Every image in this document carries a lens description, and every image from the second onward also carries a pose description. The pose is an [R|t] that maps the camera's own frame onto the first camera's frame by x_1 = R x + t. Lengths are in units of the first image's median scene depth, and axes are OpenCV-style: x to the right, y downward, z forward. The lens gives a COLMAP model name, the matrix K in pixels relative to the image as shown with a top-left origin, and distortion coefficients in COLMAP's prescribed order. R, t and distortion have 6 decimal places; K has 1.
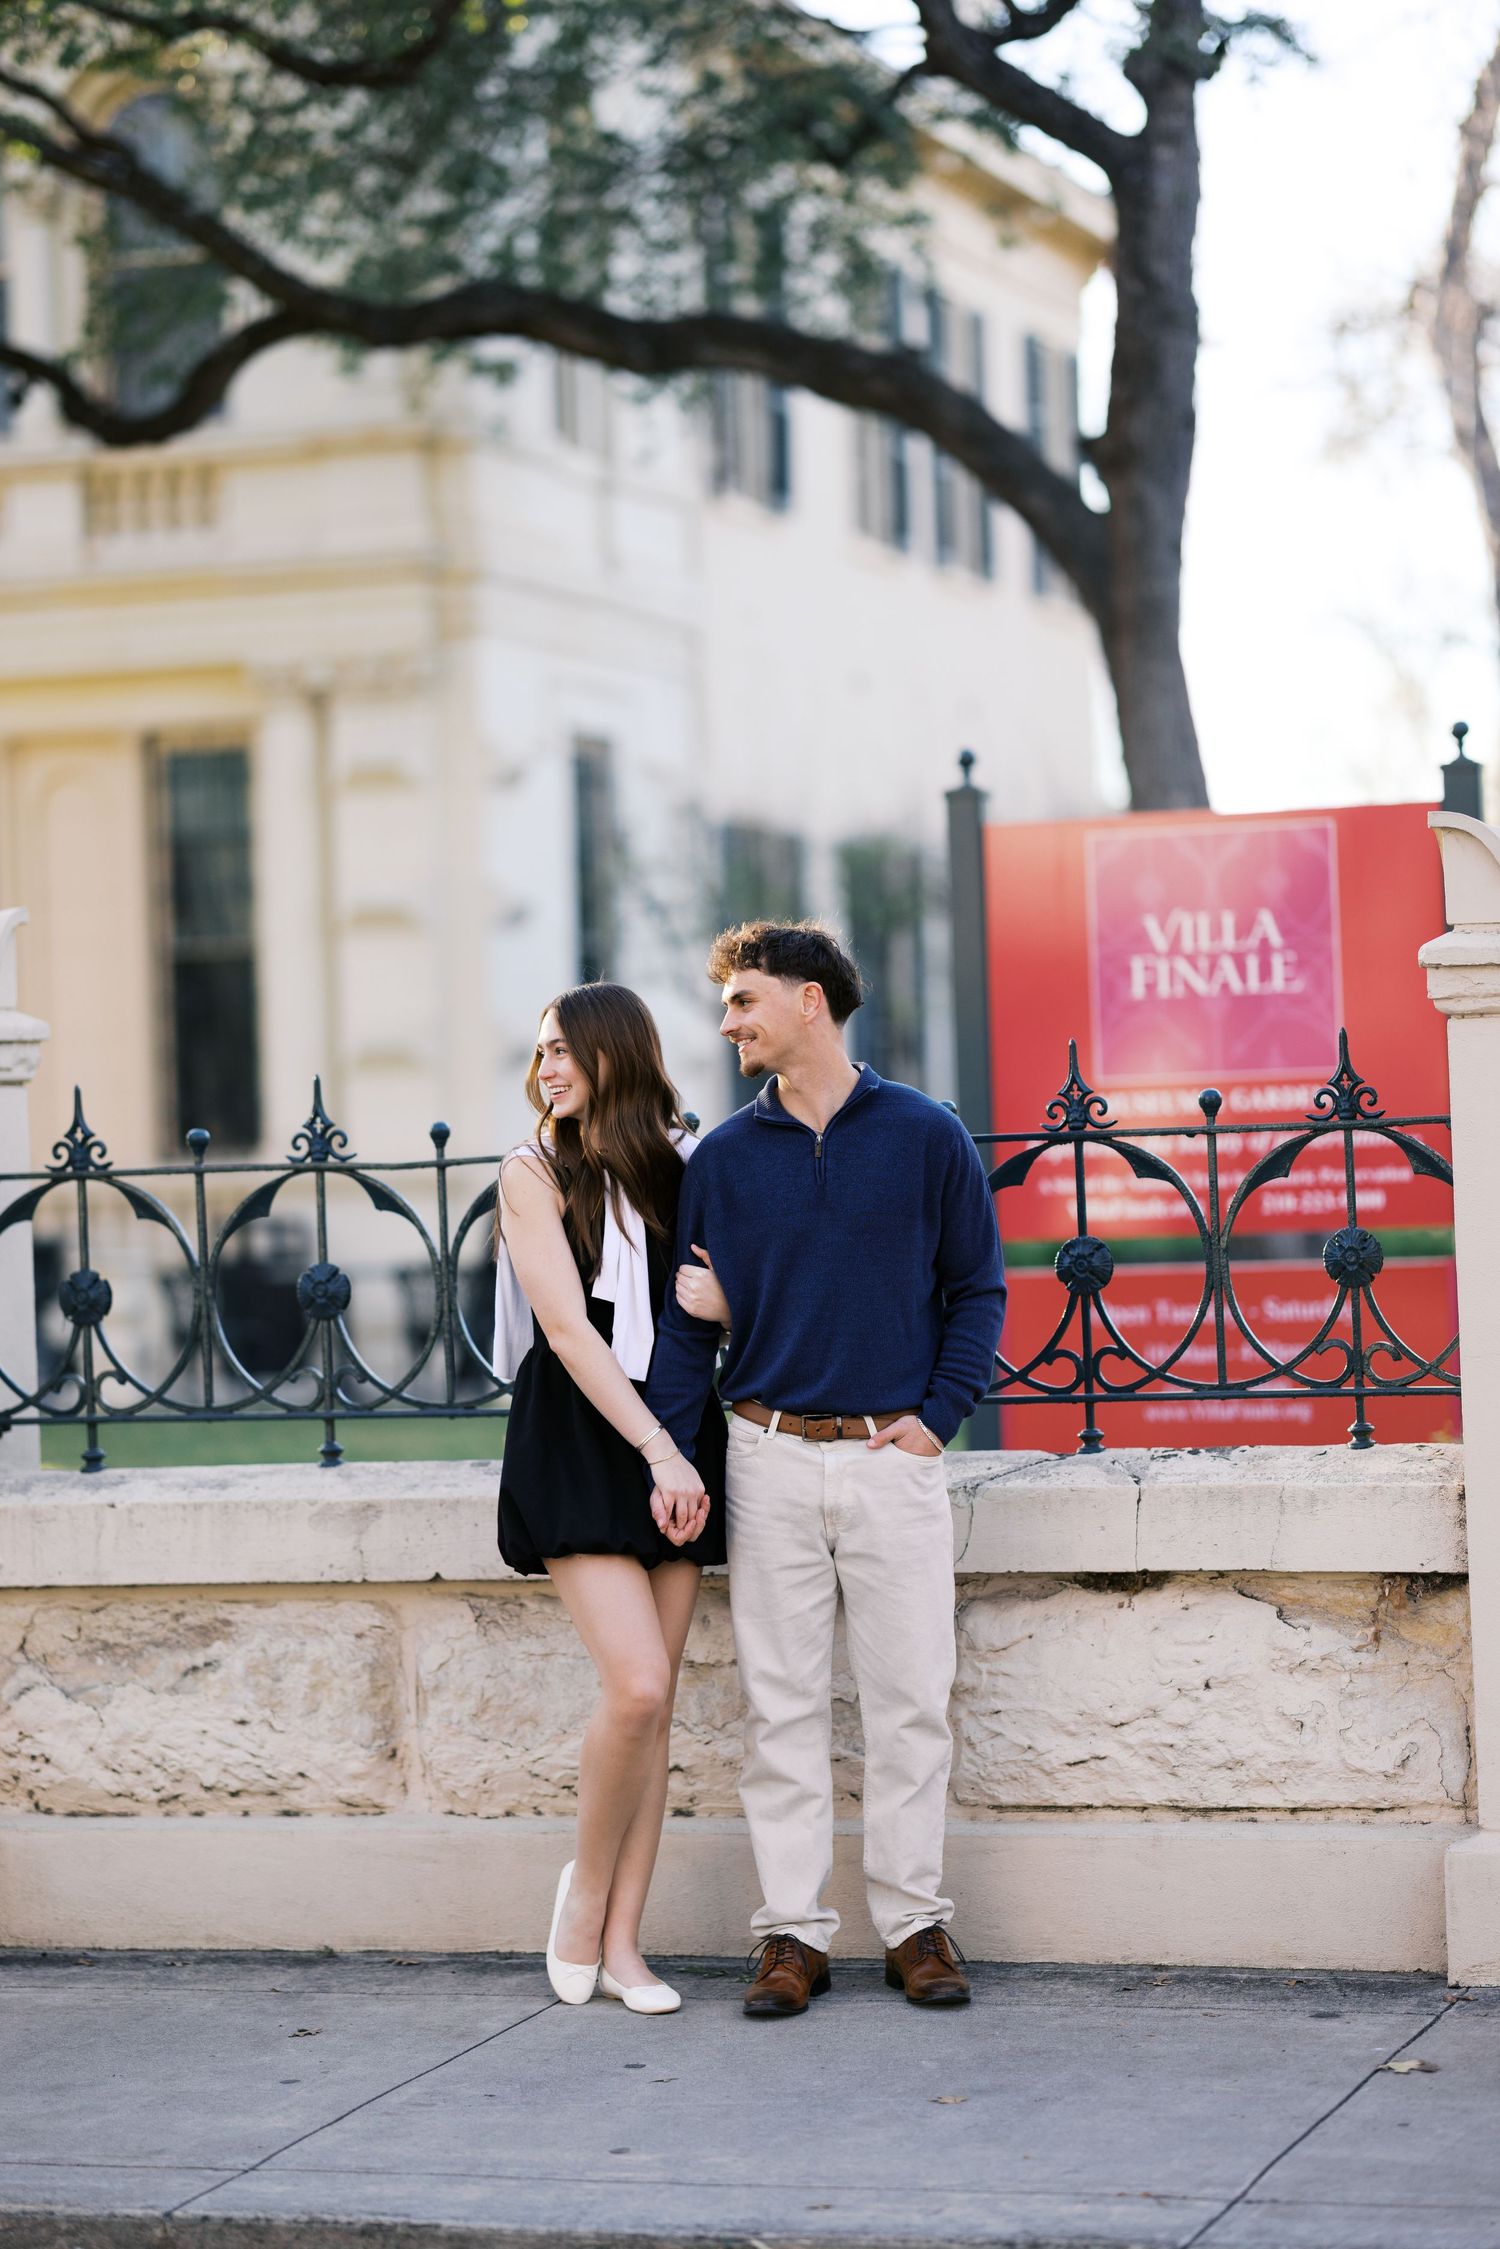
lens RADIAL K [[5519.9, 0, 737.5], [0, 5519.9, 1130.2], [0, 0, 1]] dist [-0.015850, 0.330216]
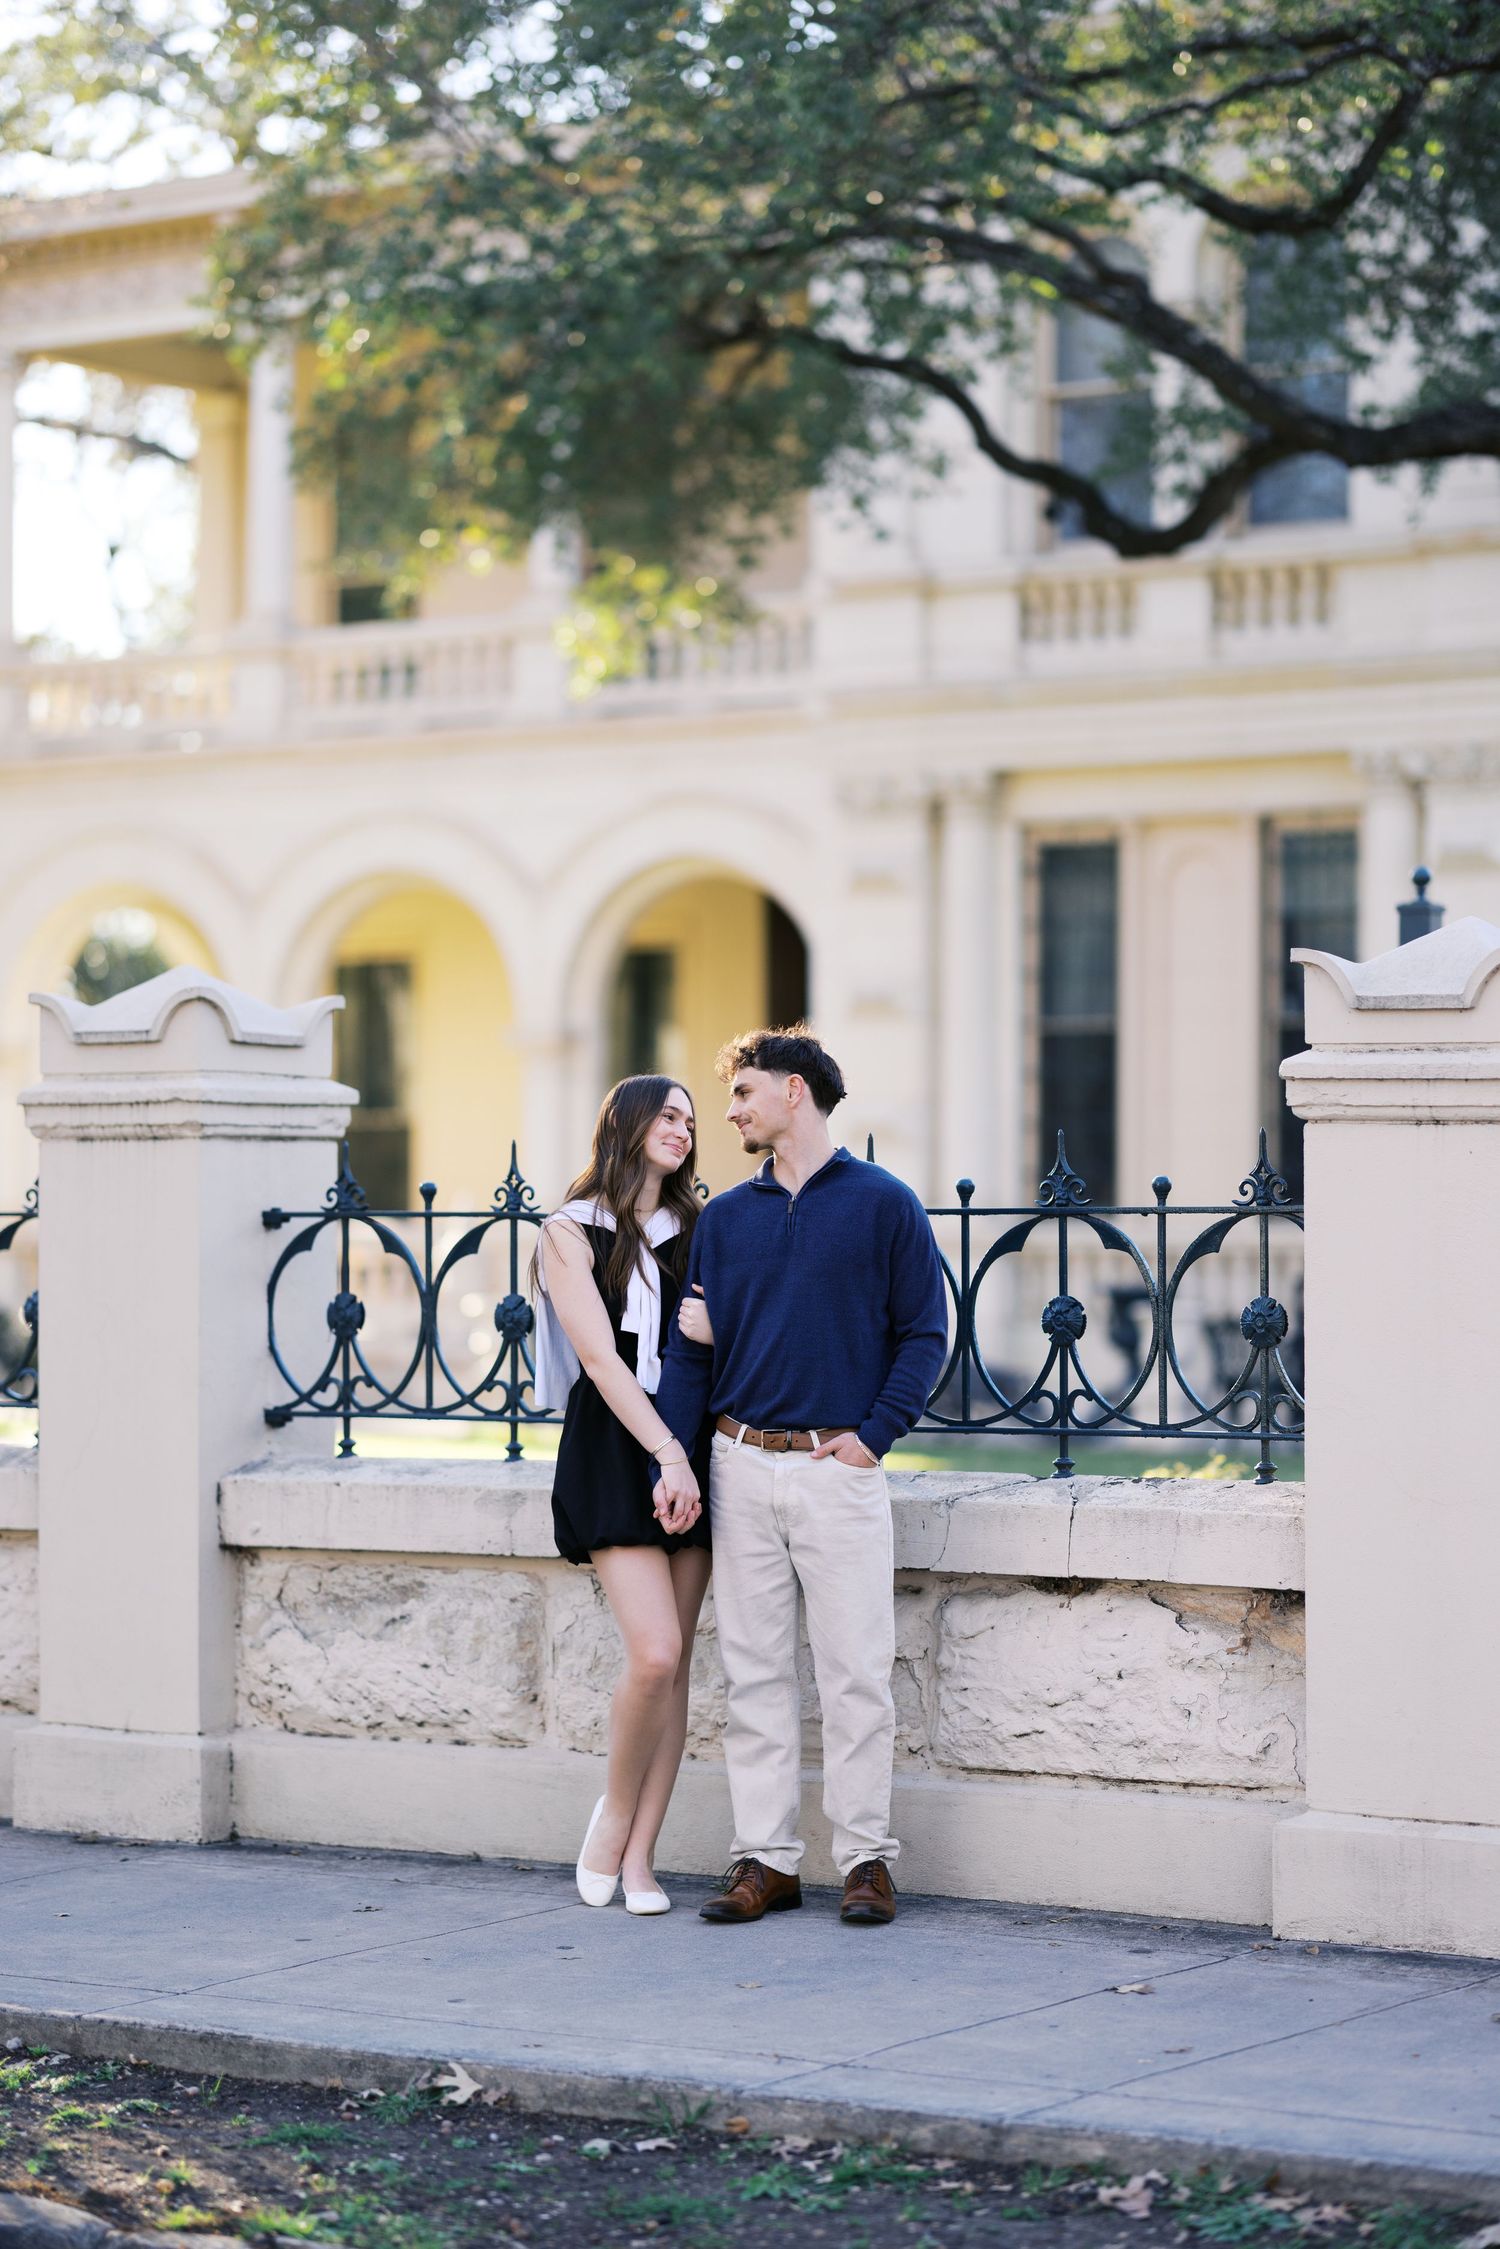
lens RADIAL K [[5519.9, 0, 737.5], [0, 5519.9, 1130.2], [0, 0, 1]] dist [-0.015850, 0.330216]
pose [[0.959080, 0.031502, -0.281376, 0.333588], [-0.034375, 0.999395, -0.005280, -0.007918], [0.281039, 0.014736, 0.959583, -0.166436]]
